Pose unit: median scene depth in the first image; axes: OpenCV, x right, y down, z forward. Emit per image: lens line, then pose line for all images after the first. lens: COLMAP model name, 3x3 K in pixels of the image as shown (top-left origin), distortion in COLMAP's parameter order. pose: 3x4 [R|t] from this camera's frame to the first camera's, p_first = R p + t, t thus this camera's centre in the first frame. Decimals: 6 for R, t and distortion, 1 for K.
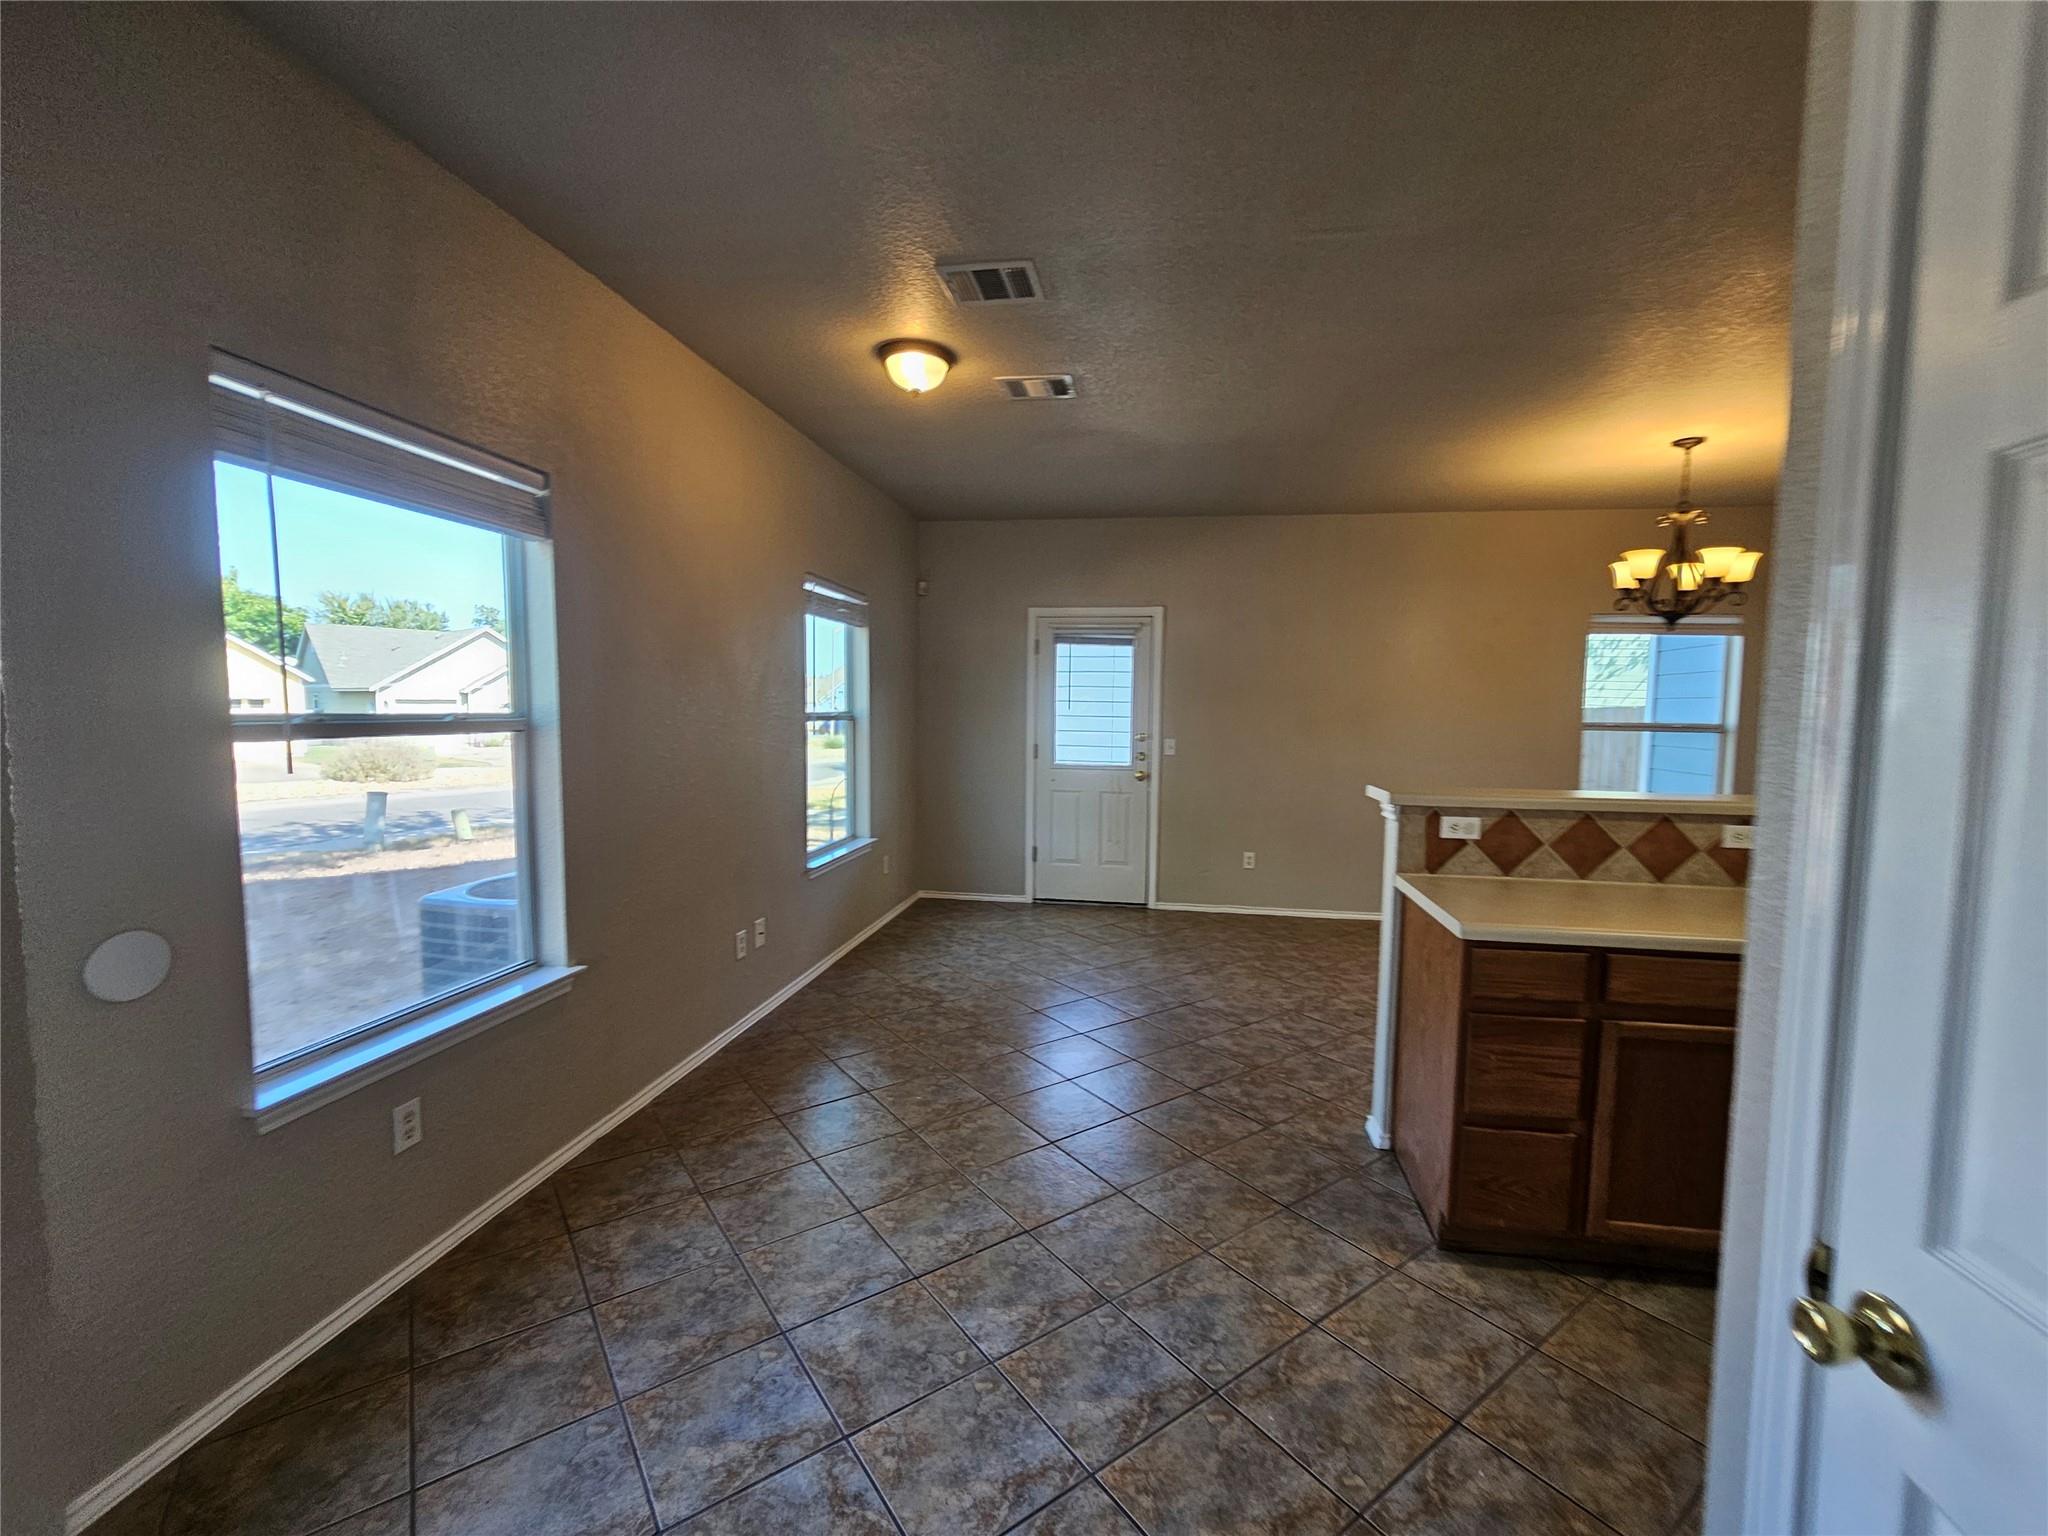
lens RADIAL K [[860.7, 0, 1037.6], [0, 860.7, 766.3], [0, 0, 1]] dist [-0.001817, -0.000039]
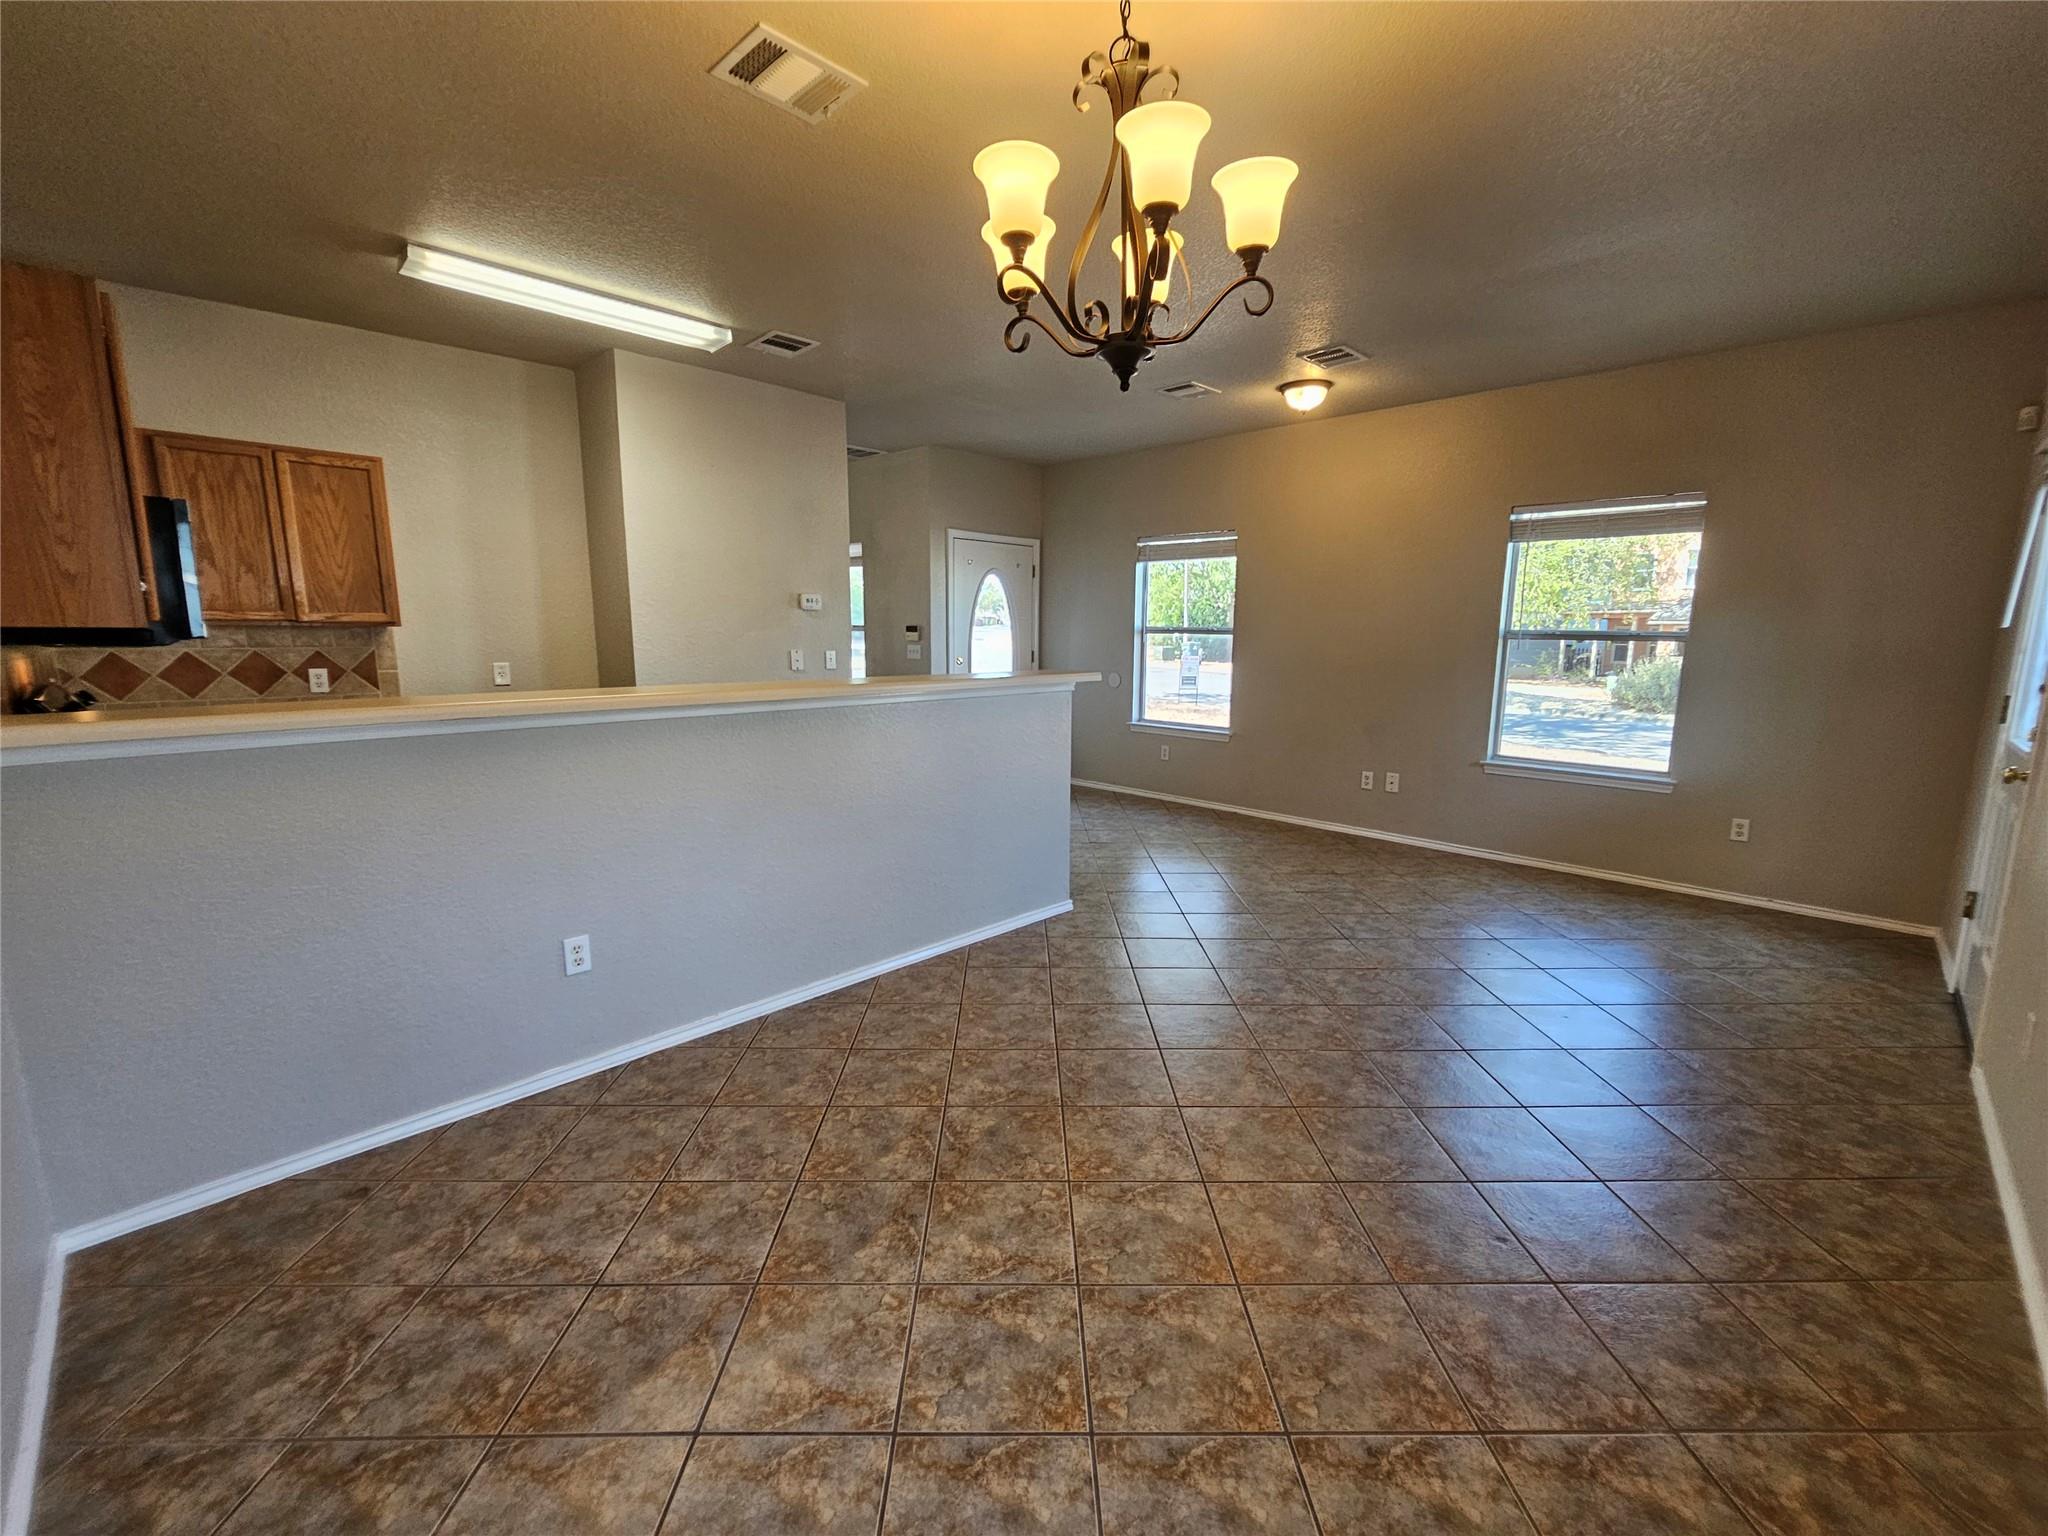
lens RADIAL K [[843.4, 0, 1028.3], [0, 843.4, 768.1], [0, 0, 1]] dist [-0.002711, 0.000286]
pose [[-0.582307, 0.114396, -0.804880, 1.021898], [-0.072844, 0.978726, 0.191804, -0.050854], [0.809699, 0.170320, -0.561586, 1.125772]]
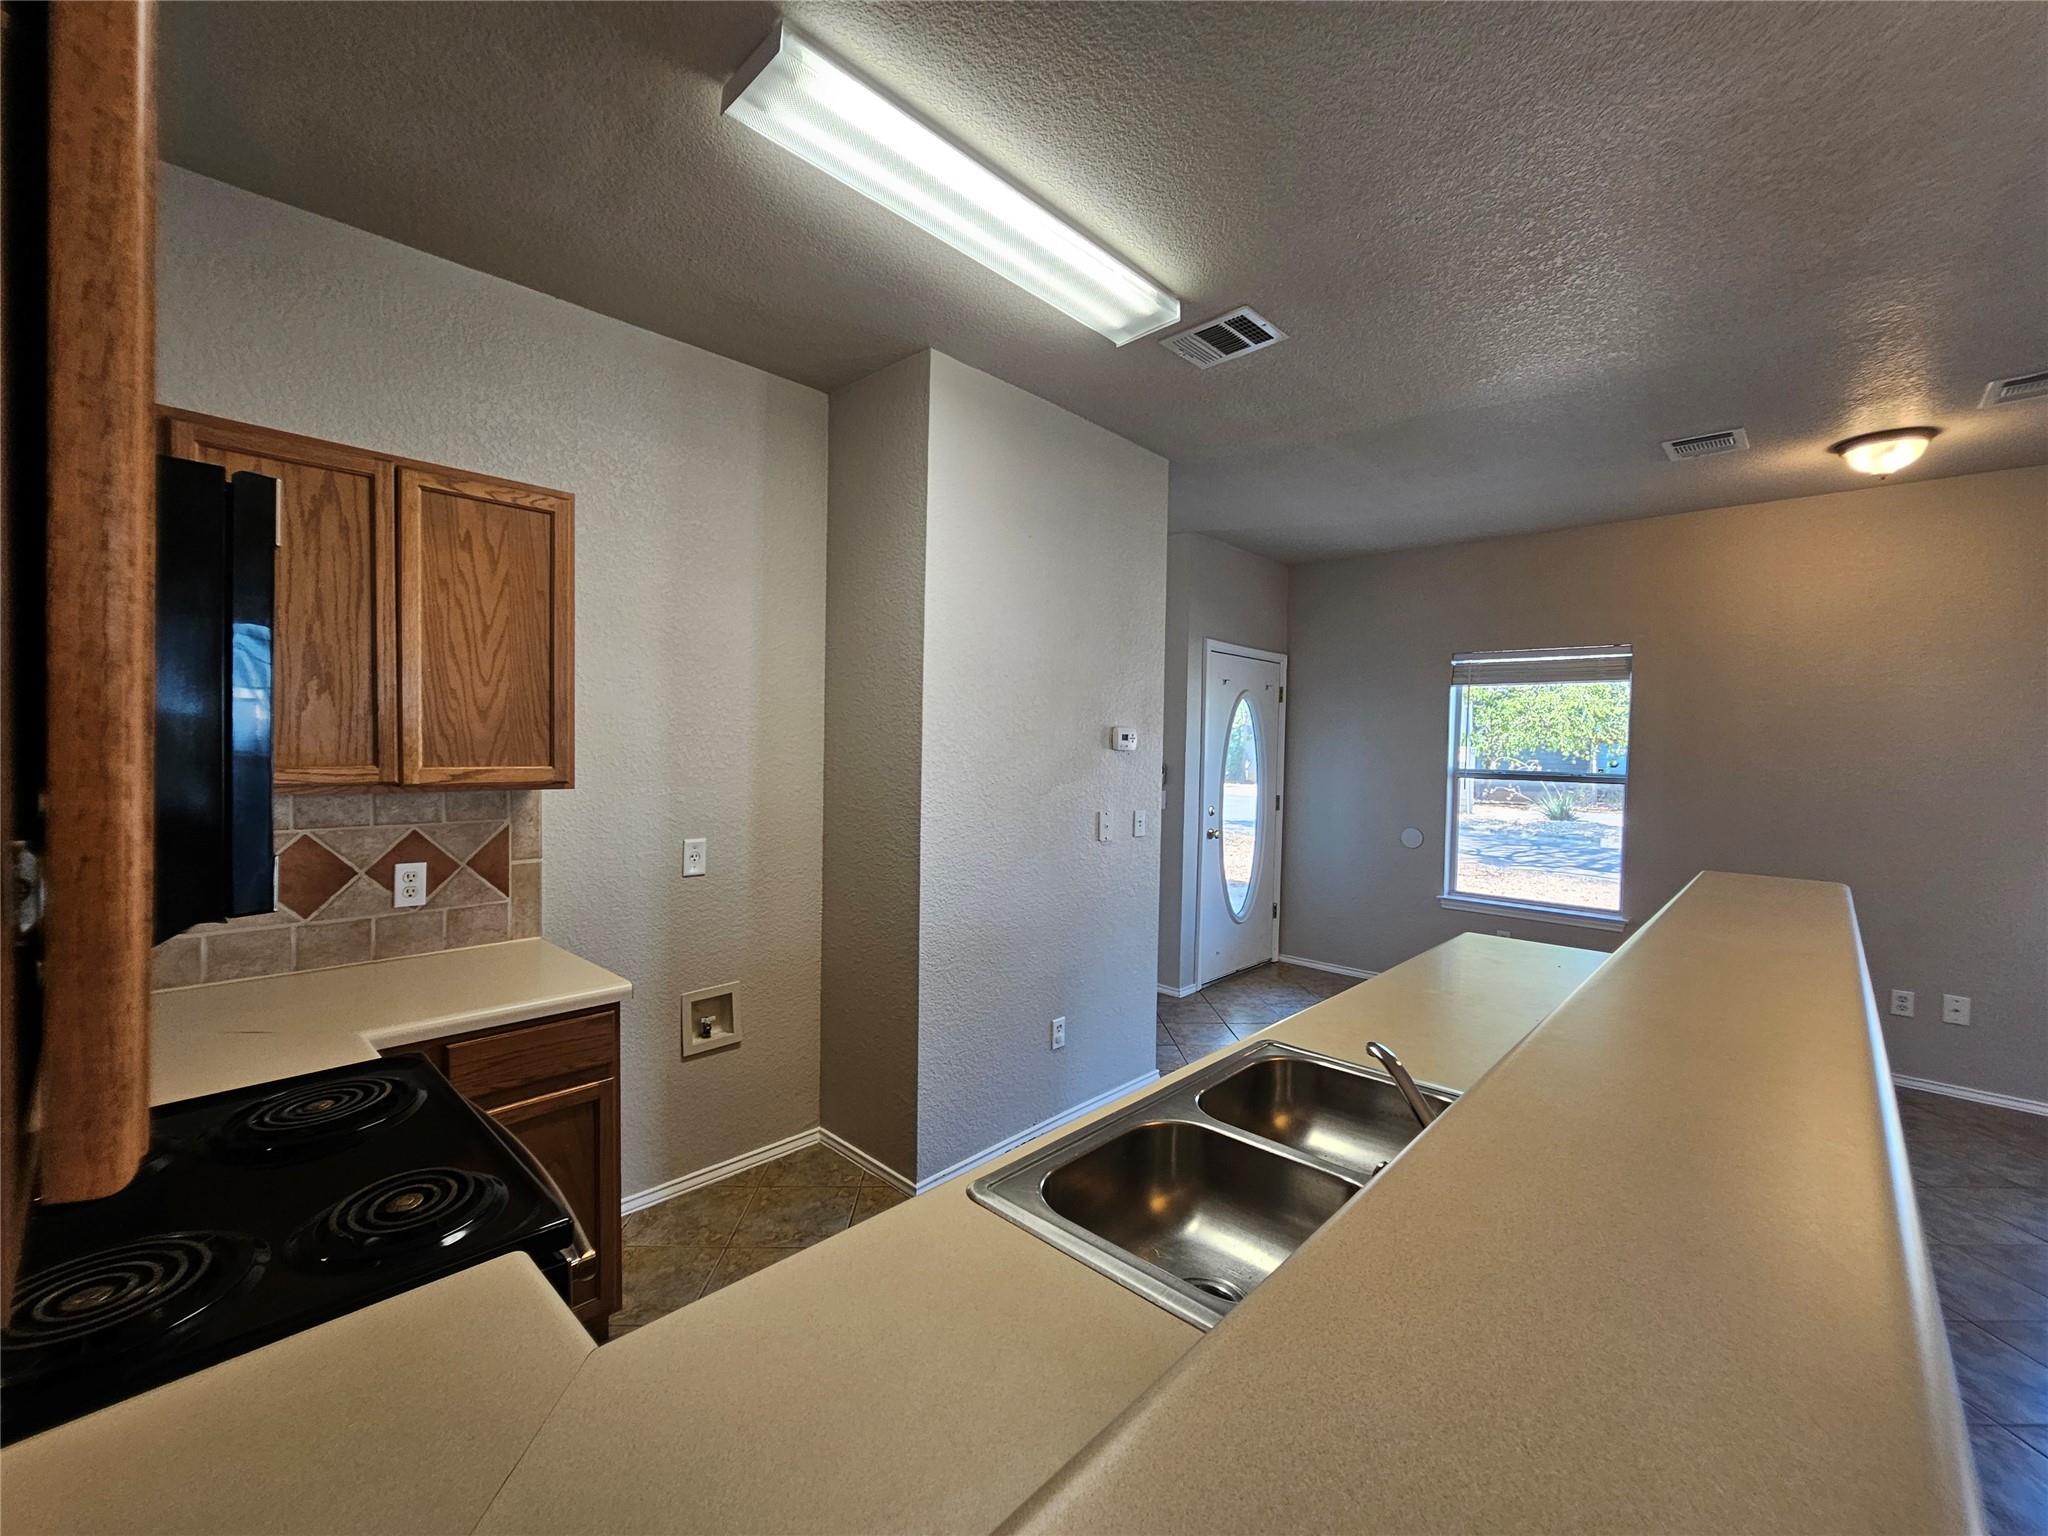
lens RADIAL K [[847.9, 0, 1020.1], [0, 847.9, 767.8], [0, 0, 1]] dist [-0.001458, -0.000065]
pose [[-0.566793, -0.000991, -0.823860, 0.934392], [-0.083240, 0.994951, 0.056070, -0.040002], [0.819644, 0.100358, -0.564013, 0.554321]]
